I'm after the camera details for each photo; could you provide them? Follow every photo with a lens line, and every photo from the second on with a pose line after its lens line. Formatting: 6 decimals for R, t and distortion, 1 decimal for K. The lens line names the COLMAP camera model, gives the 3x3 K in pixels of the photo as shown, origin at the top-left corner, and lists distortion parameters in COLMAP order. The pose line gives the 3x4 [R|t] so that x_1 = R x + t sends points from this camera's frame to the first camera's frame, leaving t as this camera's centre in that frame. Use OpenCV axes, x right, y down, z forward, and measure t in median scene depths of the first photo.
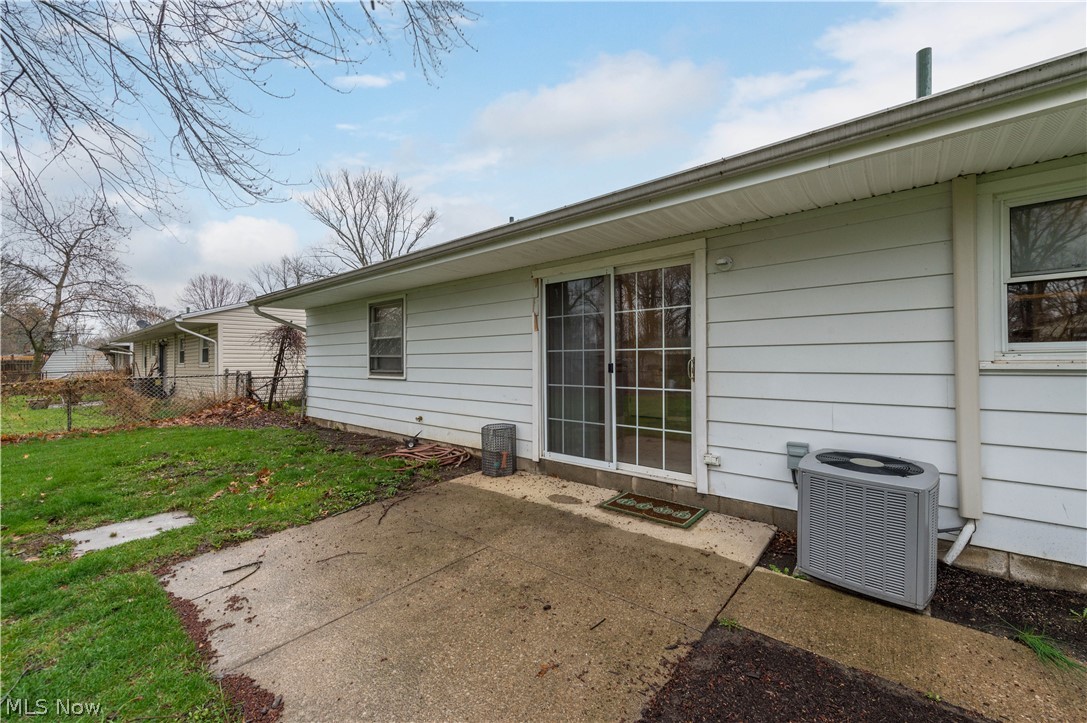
lens RADIAL K [[426.7, 0, 556.9], [0, 426.7, 361.6], [0, 0, 1]] dist [0.002975, -0.000309]
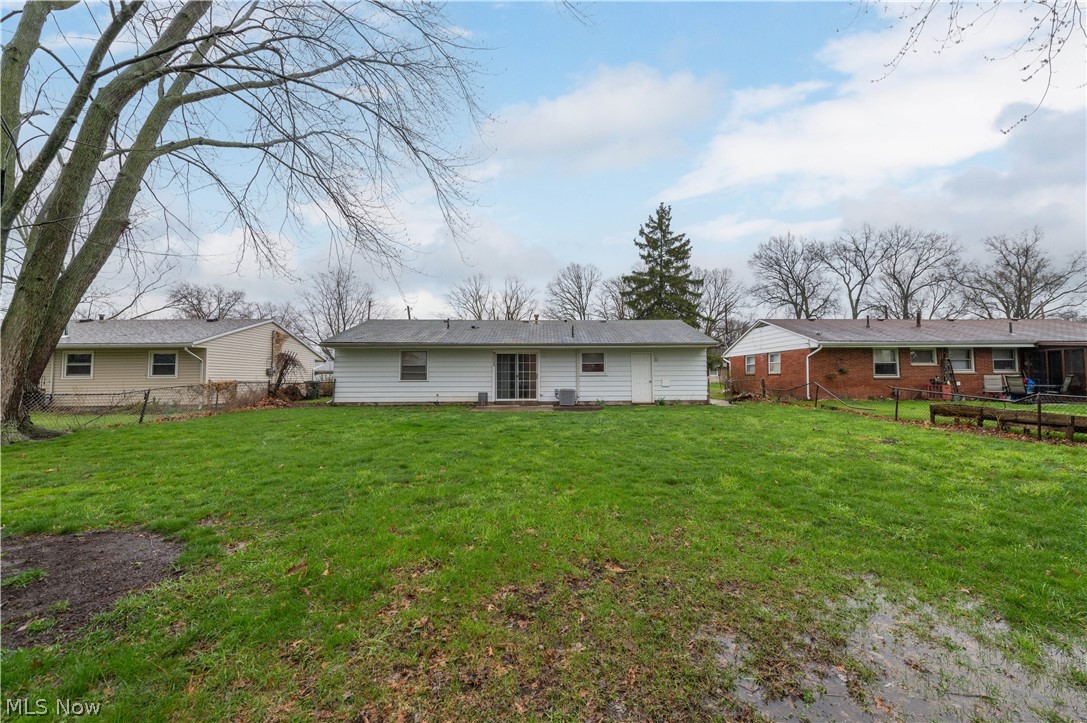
lens RADIAL K [[426.7, 0, 556.9], [0, 426.7, 361.6], [0, 0, 1]] dist [0.002975, -0.000309]
pose [[0.754212, 0.034603, 0.655719, -2.388093], [-0.000317, 0.998630, -0.052334, 0.093413], [-0.656631, 0.039263, 0.753189, -2.477525]]
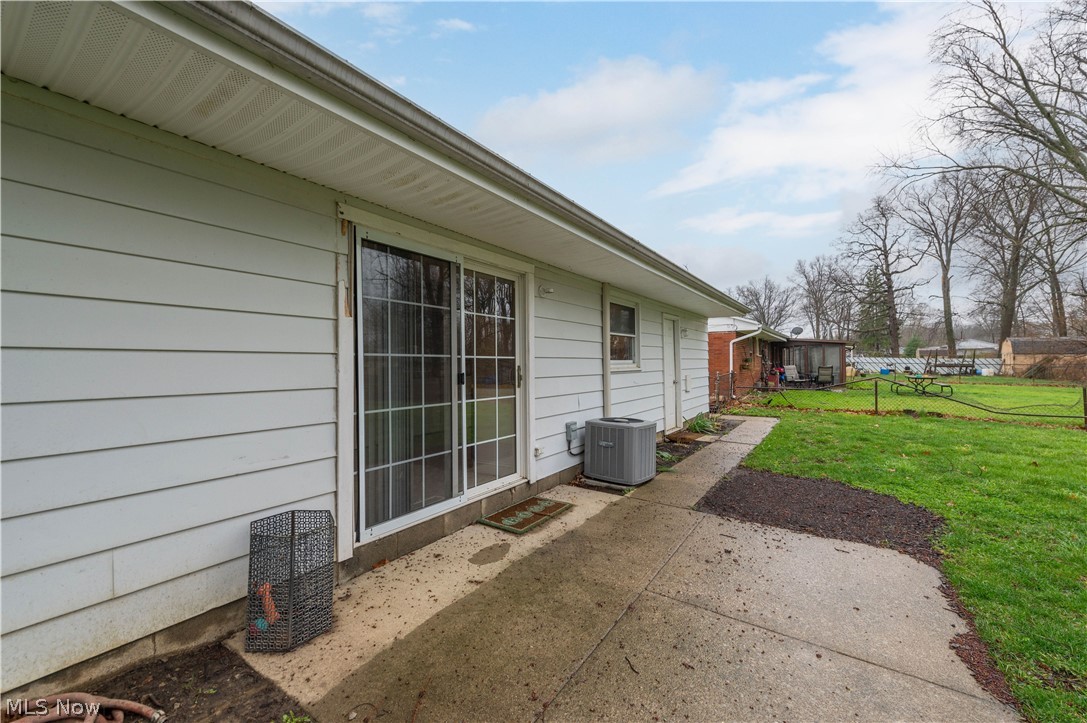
lens RADIAL K [[426.7, 0, 556.9], [0, 426.7, 361.6], [0, 0, 1]] dist [0.002975, -0.000309]
pose [[-0.113300, 0.018046, 0.993397, -0.720198], [0.015857, 0.999741, -0.016353, -0.001326], [-0.993434, 0.013899, -0.113557, 0.928820]]
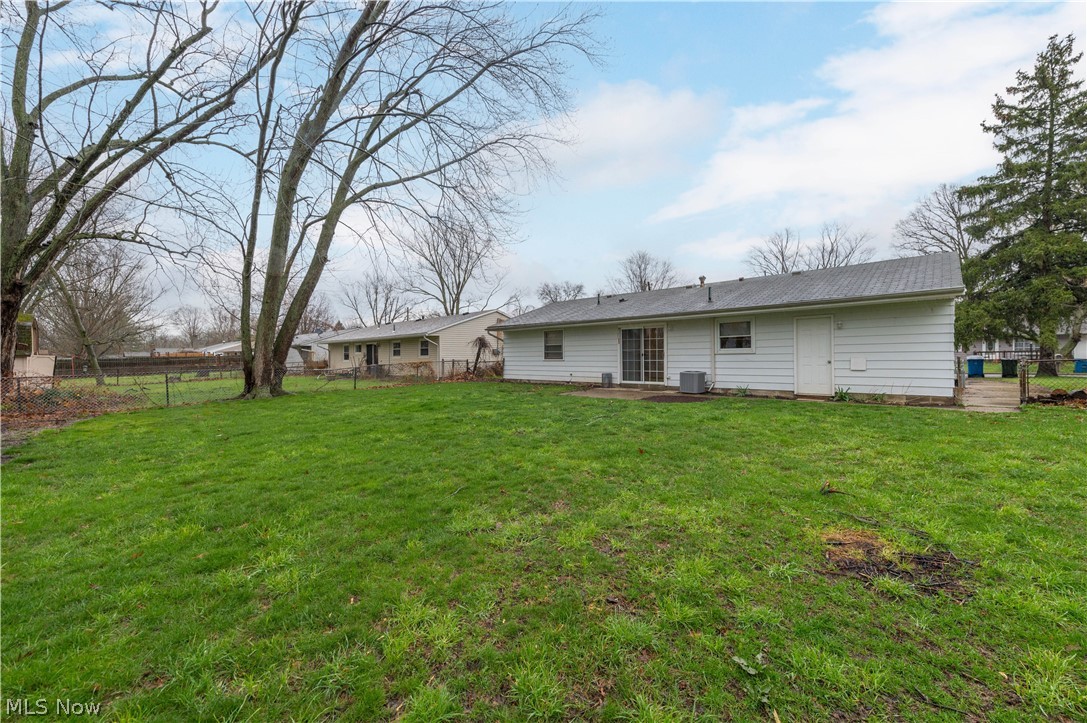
lens RADIAL K [[426.7, 0, 556.9], [0, 426.7, 361.6], [0, 0, 1]] dist [0.002975, -0.000309]
pose [[0.998548, -0.000512, -0.053859, -0.401931], [0.000941, 0.999968, 0.007942, 0.042966], [0.053854, -0.007981, 0.998517, -2.643759]]
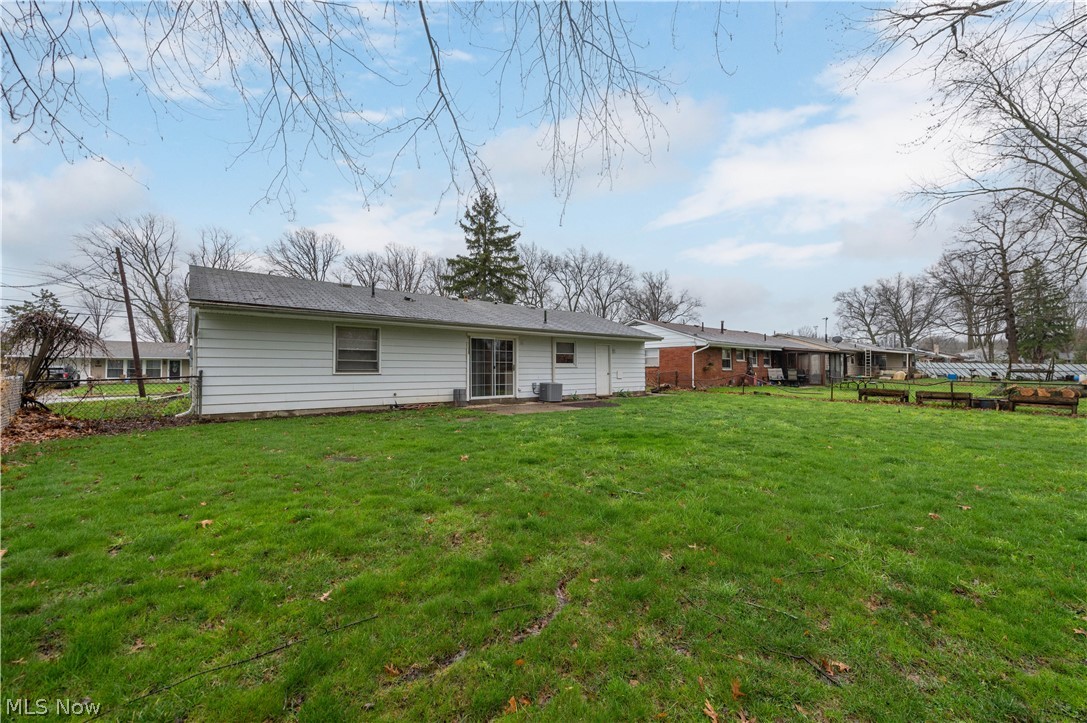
lens RADIAL K [[426.7, 0, 556.9], [0, 426.7, 361.6], [0, 0, 1]] dist [0.002975, -0.000309]
pose [[0.172257, 0.030307, 0.984586, -3.151665], [0.006774, 0.999467, -0.031950, 0.080843], [-0.985029, 0.012173, 0.171960, -0.060801]]
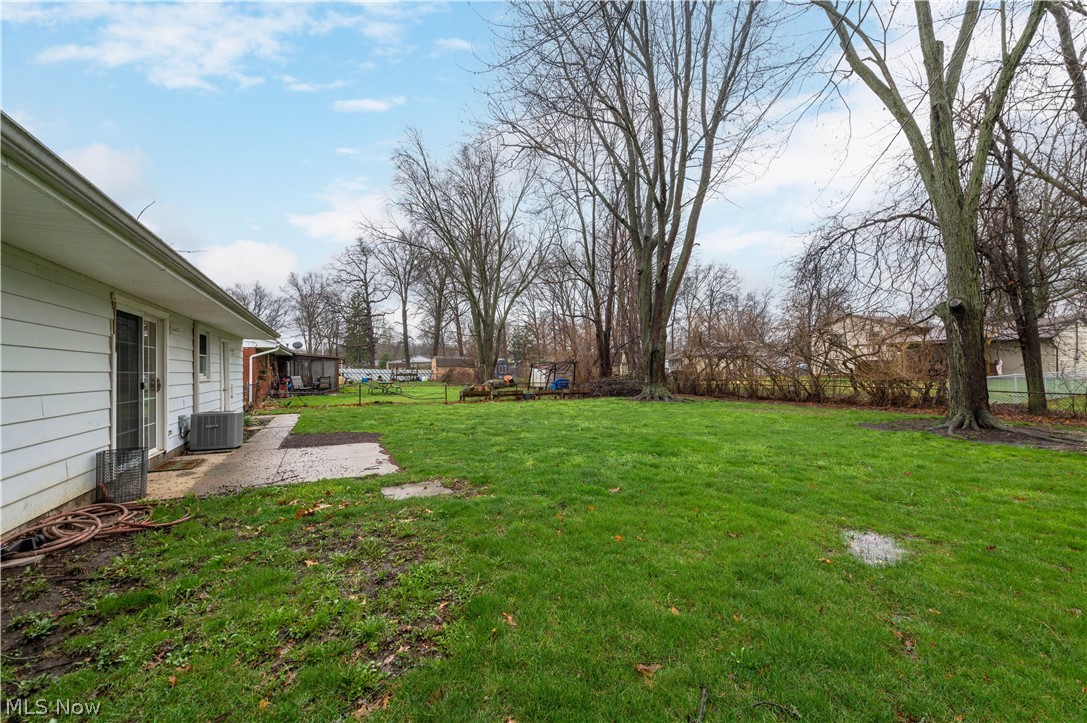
lens RADIAL K [[426.7, 0, 556.9], [0, 426.7, 361.6], [0, 0, 1]] dist [0.002975, -0.000309]
pose [[-0.928076, 0.031163, 0.371084, -1.637132], [0.027514, 0.999507, -0.015125, -0.005629], [-0.371373, -0.003828, -0.928476, 1.808678]]
